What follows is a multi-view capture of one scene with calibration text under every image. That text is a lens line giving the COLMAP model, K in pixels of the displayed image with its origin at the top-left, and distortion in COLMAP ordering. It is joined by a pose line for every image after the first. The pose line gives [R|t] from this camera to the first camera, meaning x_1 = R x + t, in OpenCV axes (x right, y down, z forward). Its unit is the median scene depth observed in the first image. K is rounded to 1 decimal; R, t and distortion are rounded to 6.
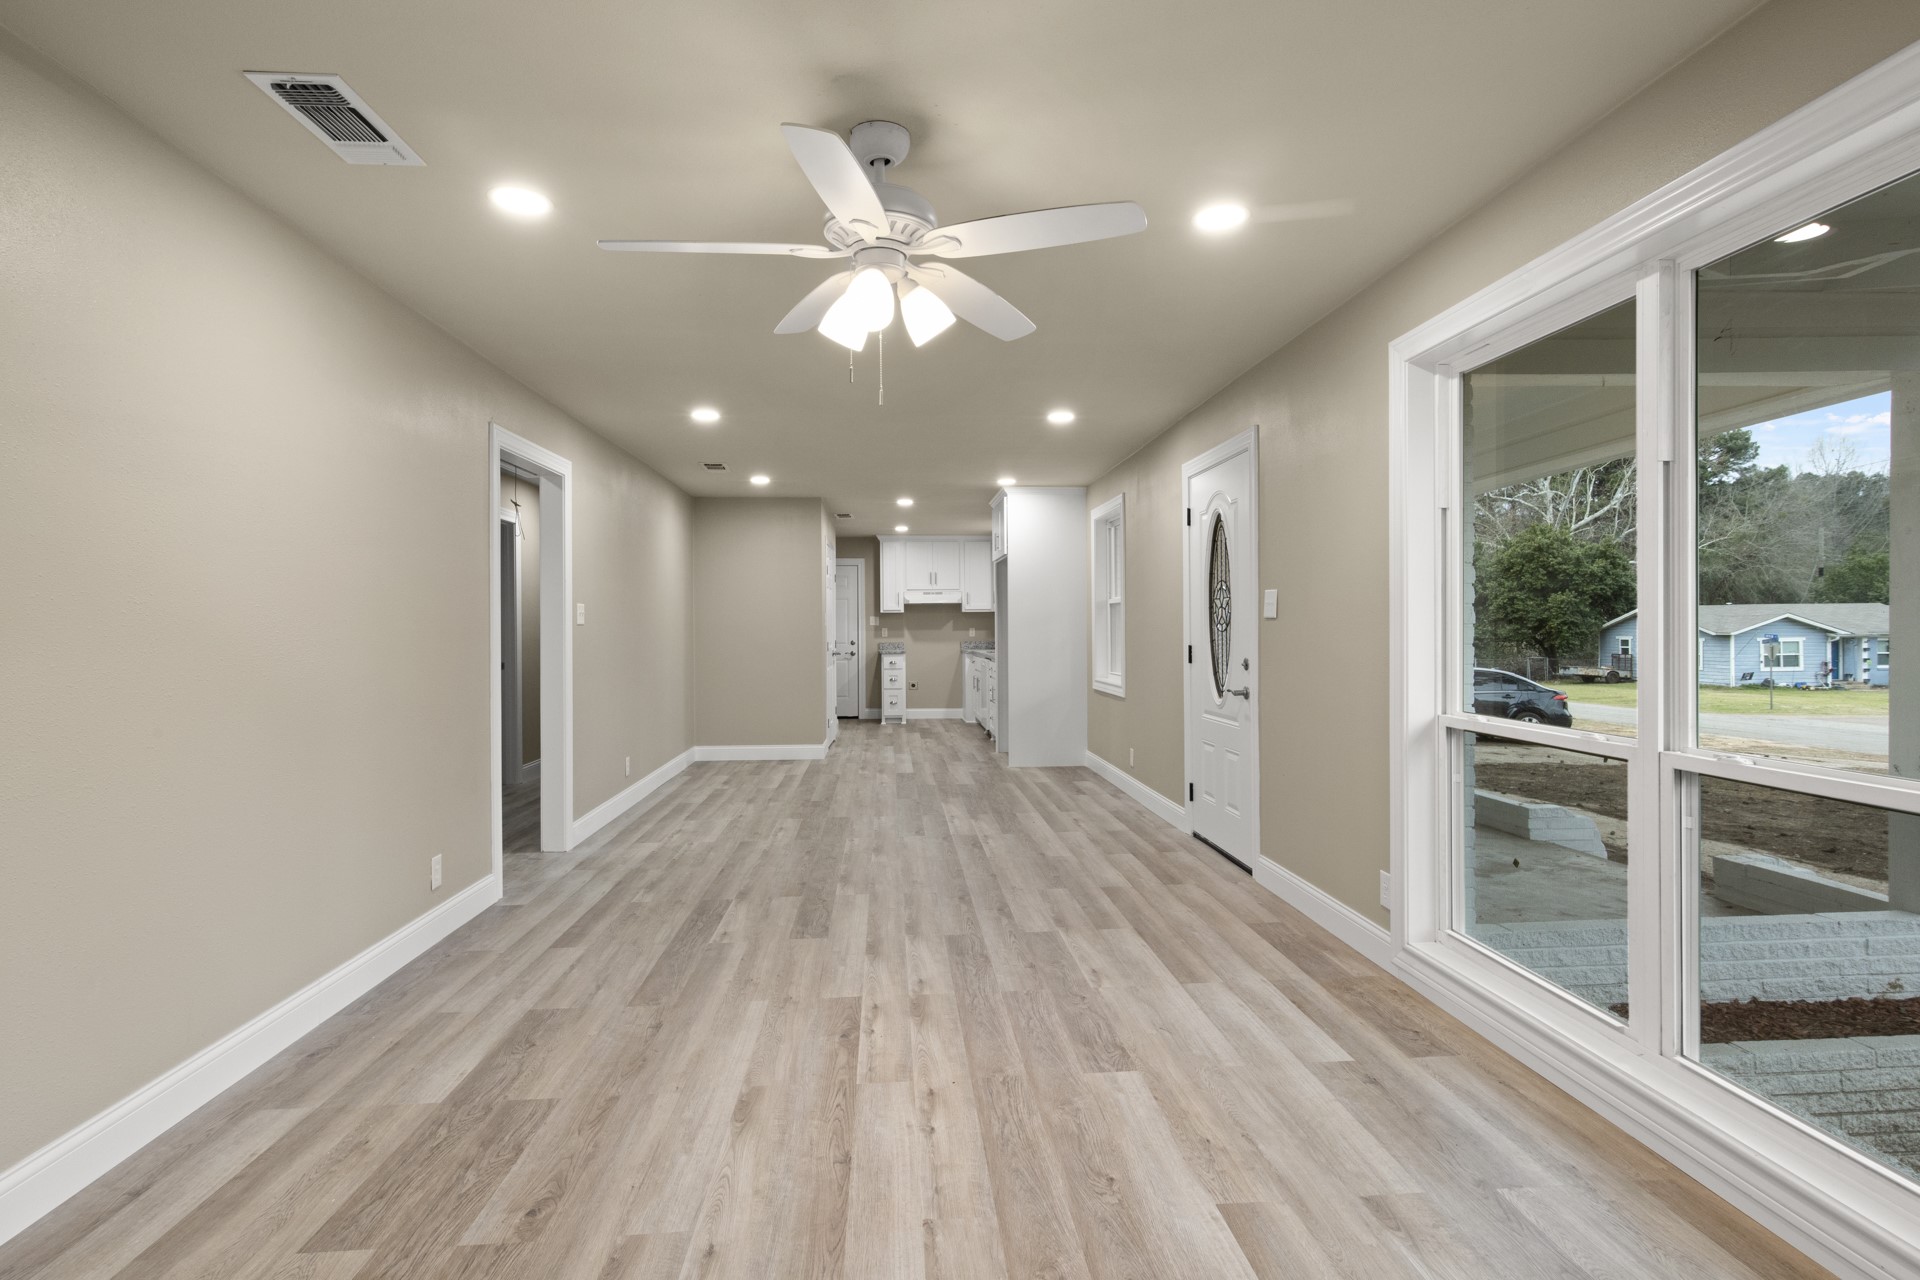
lens RADIAL K [[966.6, 0, 957.0], [0, 966.6, 620.5], [0, 0, 1]] dist [0.001247, -0.005127]
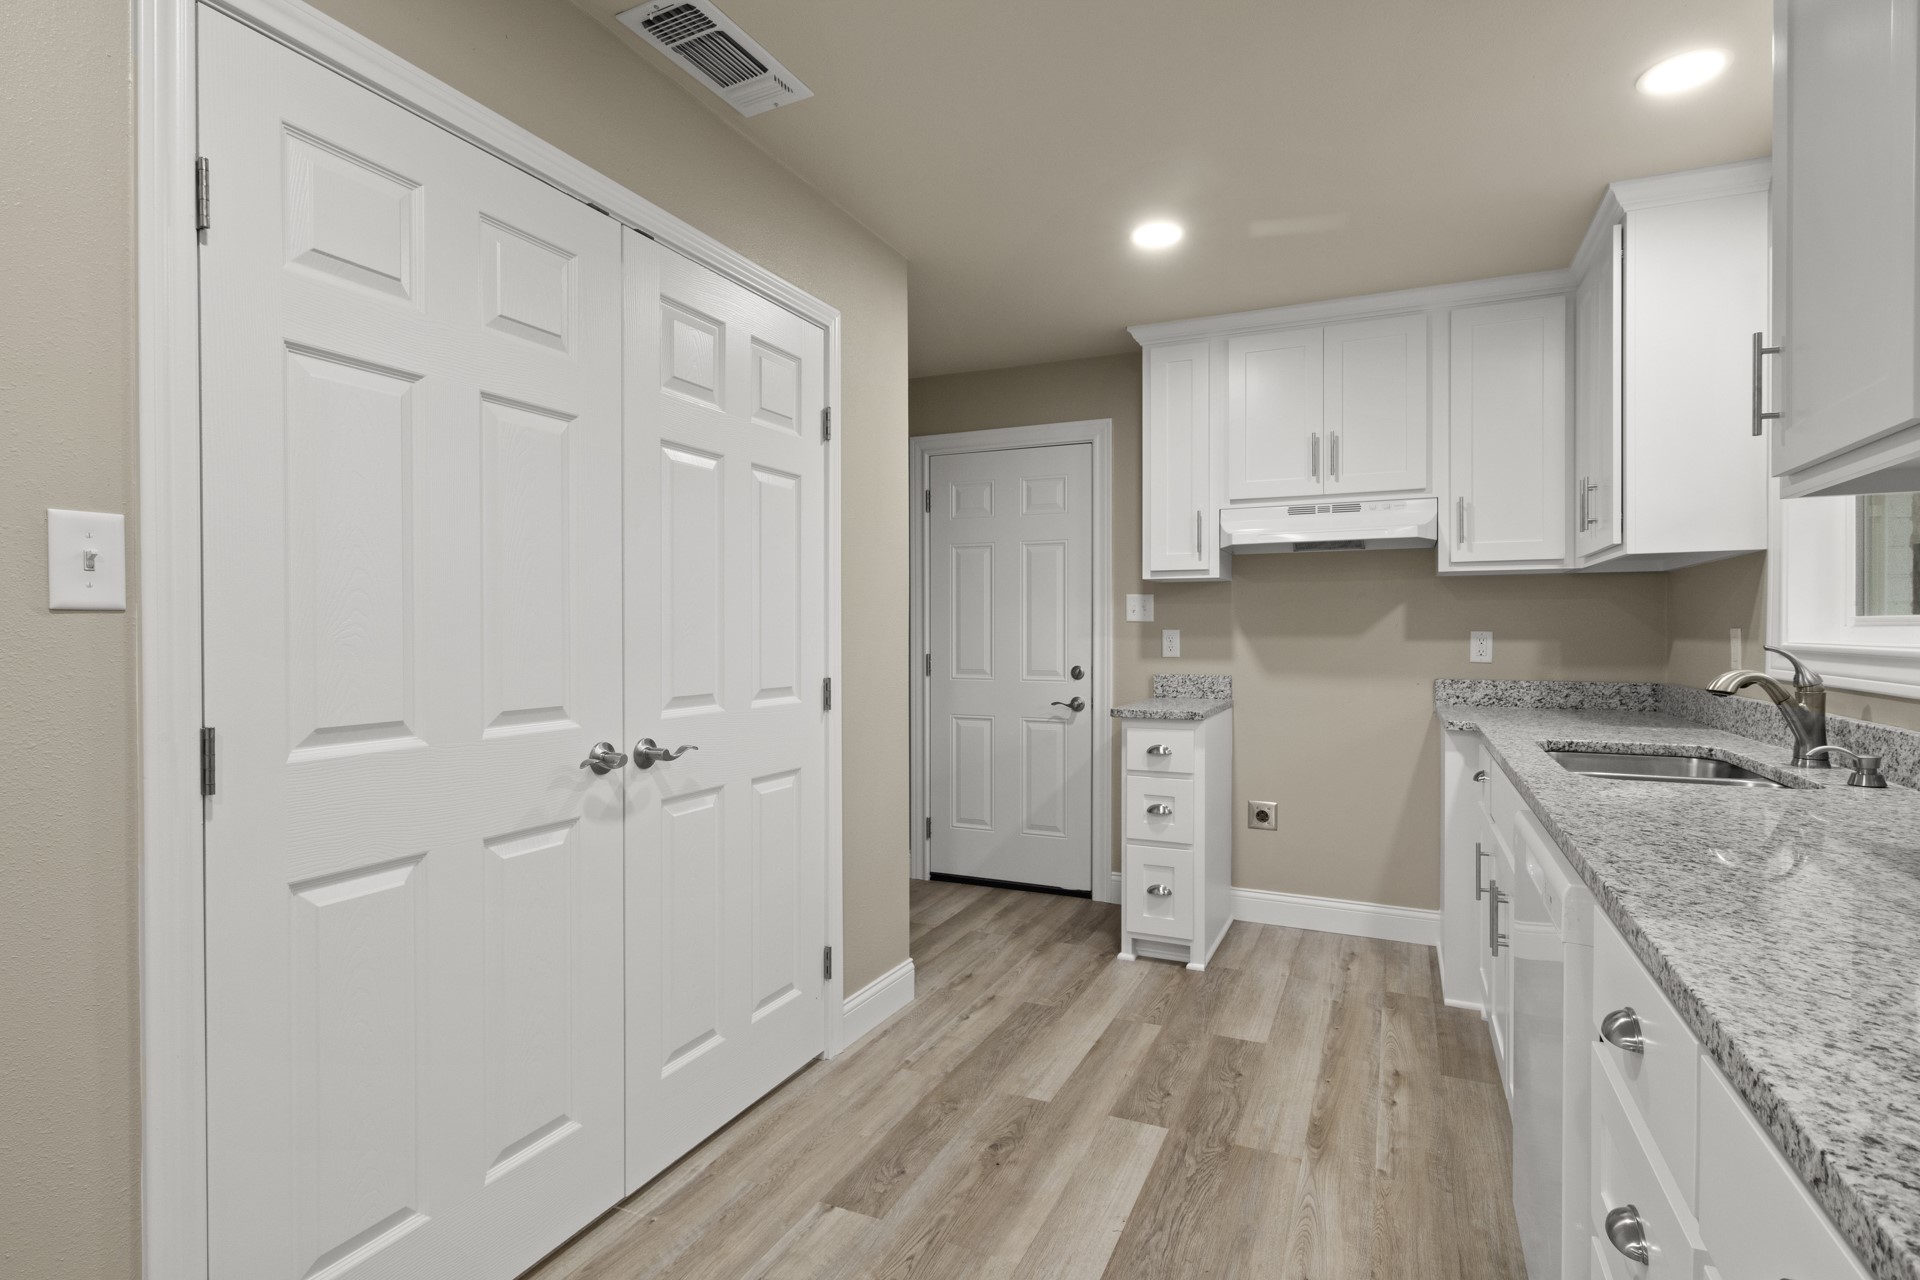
lens RADIAL K [[956.6, 0, 959.4], [0, 956.6, 635.5], [0, 0, 1]] dist [0.002568, 0.000454]
pose [[0.876477, 0.010378, -0.481331, 0.016953], [-0.003699, 0.999883, 0.014823, 0.005475], [0.481429, -0.011212, 0.876413, 0.698957]]
